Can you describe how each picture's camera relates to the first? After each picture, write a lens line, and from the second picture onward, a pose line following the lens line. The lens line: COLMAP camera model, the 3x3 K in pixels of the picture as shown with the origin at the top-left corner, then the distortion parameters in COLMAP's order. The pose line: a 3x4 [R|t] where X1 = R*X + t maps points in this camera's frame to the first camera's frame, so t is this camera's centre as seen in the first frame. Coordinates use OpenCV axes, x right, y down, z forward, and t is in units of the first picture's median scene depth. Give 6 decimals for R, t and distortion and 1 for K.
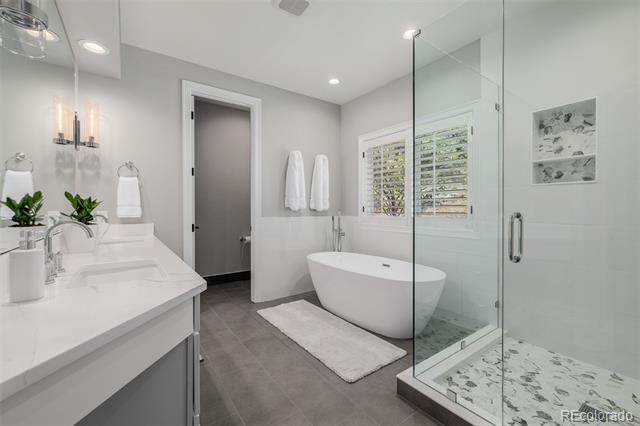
lens RADIAL K [[270.8, 0, 317.0], [0, 270.8, 208.7], [0, 0, 1]] dist [-0.000223, 0.000229]
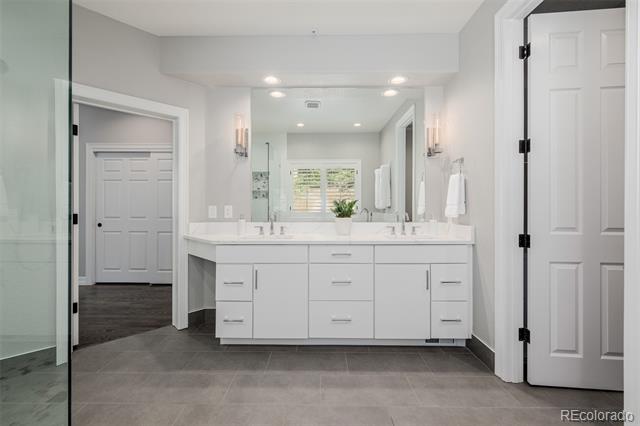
lens RADIAL K [[270.8, 0, 317.0], [0, 270.8, 208.7], [0, 0, 1]] dist [-0.000223, 0.000229]
pose [[-0.591631, 0.004928, -0.806194, 0.456786], [-0.002228, 0.999968, 0.007747, -0.002129], [0.806206, 0.006380, -0.591601, 1.599632]]
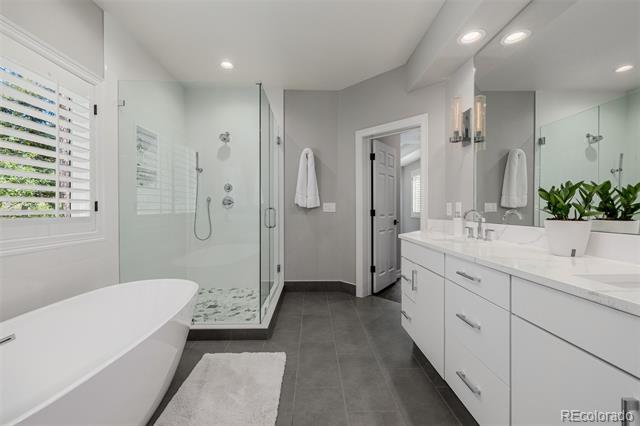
lens RADIAL K [[270.8, 0, 317.0], [0, 270.8, 208.7], [0, 0, 1]] dist [-0.000223, 0.000229]
pose [[-0.825633, 0.002978, 0.564199, -0.624636], [0.005190, 0.999984, 0.002318, 0.018953], [-0.564183, 0.004842, -0.825635, 1.819054]]
